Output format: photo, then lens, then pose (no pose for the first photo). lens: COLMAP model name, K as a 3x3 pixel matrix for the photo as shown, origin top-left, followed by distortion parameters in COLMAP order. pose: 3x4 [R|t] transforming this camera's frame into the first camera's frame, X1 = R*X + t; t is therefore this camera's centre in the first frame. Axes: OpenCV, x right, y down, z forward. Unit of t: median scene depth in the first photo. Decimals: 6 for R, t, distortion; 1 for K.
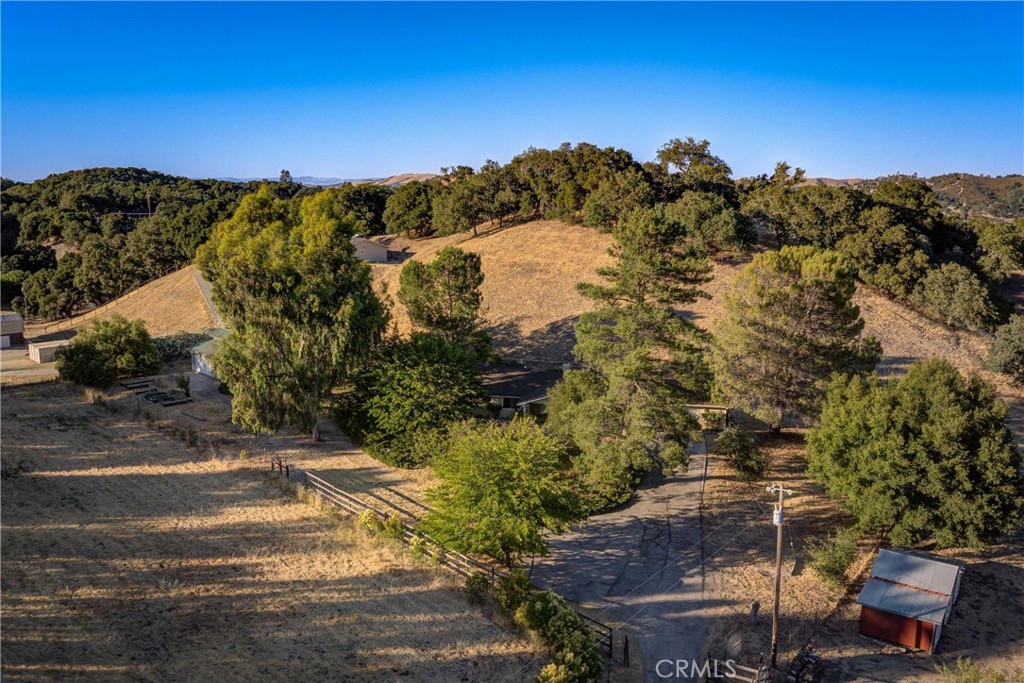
lens RADIAL K [[846.6, 0, 517.2], [0, 846.6, 338.4], [0, 0, 1]] dist [-0.095083, -0.028503]
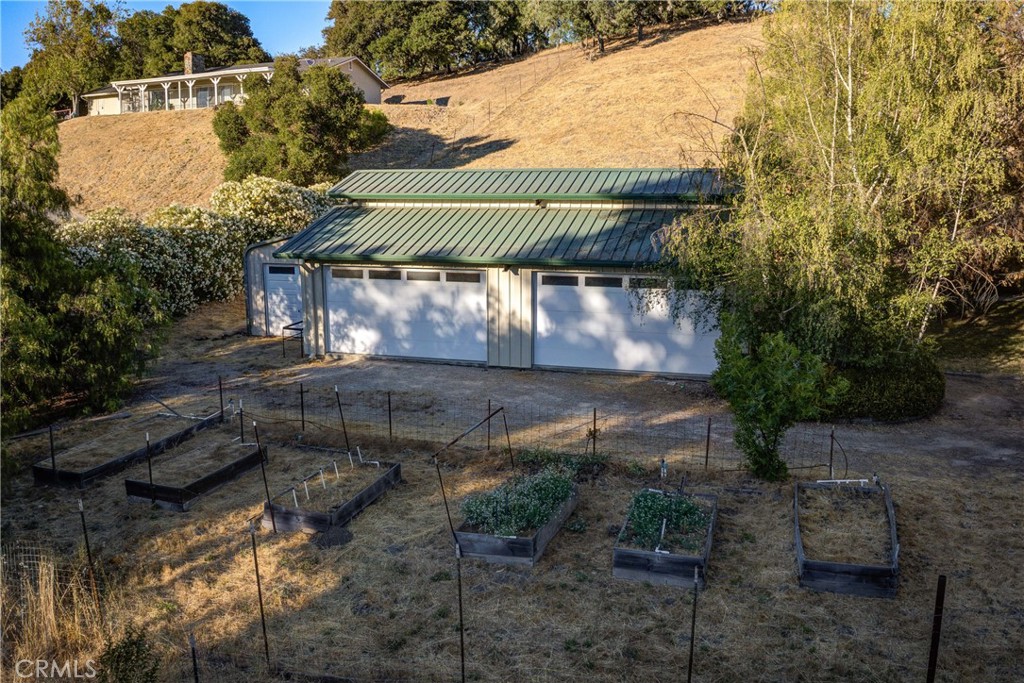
lens RADIAL K [[846.6, 0, 512.1], [0, 846.6, 335.0], [0, 0, 1]] dist [-0.095083, -0.028503]
pose [[0.883808, -0.095734, 0.457950, -0.653439], [0.094336, 0.995201, 0.025984, 0.048709], [-0.458240, 0.020237, 0.888598, 1.158713]]
